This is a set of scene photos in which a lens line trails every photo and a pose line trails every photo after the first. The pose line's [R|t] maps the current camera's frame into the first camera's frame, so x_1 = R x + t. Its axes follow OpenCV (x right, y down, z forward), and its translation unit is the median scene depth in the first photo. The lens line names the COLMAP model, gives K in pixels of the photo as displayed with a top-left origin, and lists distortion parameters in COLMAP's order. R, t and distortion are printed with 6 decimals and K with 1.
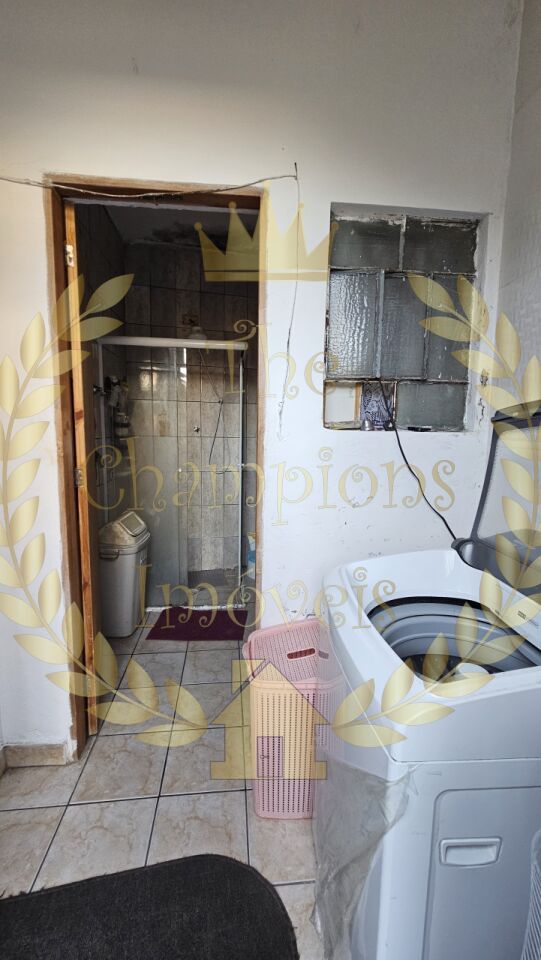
lens RADIAL K [[378.1, 0, 270.5], [0, 378.1, 480.0], [0, 0, 1]] dist [0.002534, -0.000264]
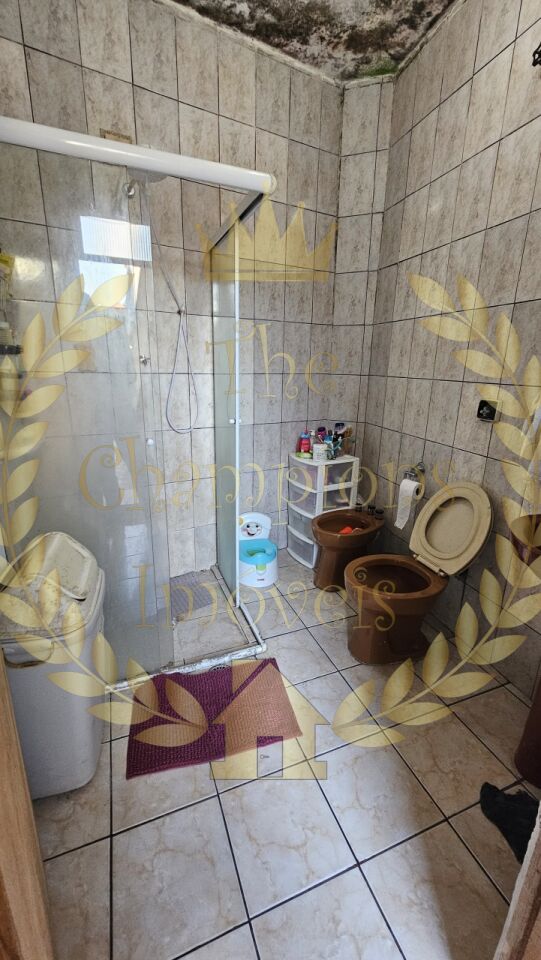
lens RADIAL K [[378.1, 0, 270.5], [0, 378.1, 480.0], [0, 0, 1]] dist [0.002534, -0.000264]
pose [[0.963237, -0.066810, 0.260212, -0.168165], [0.021198, 0.984465, 0.174294, -0.047685], [-0.267814, -0.162371, 0.949690, 0.353808]]
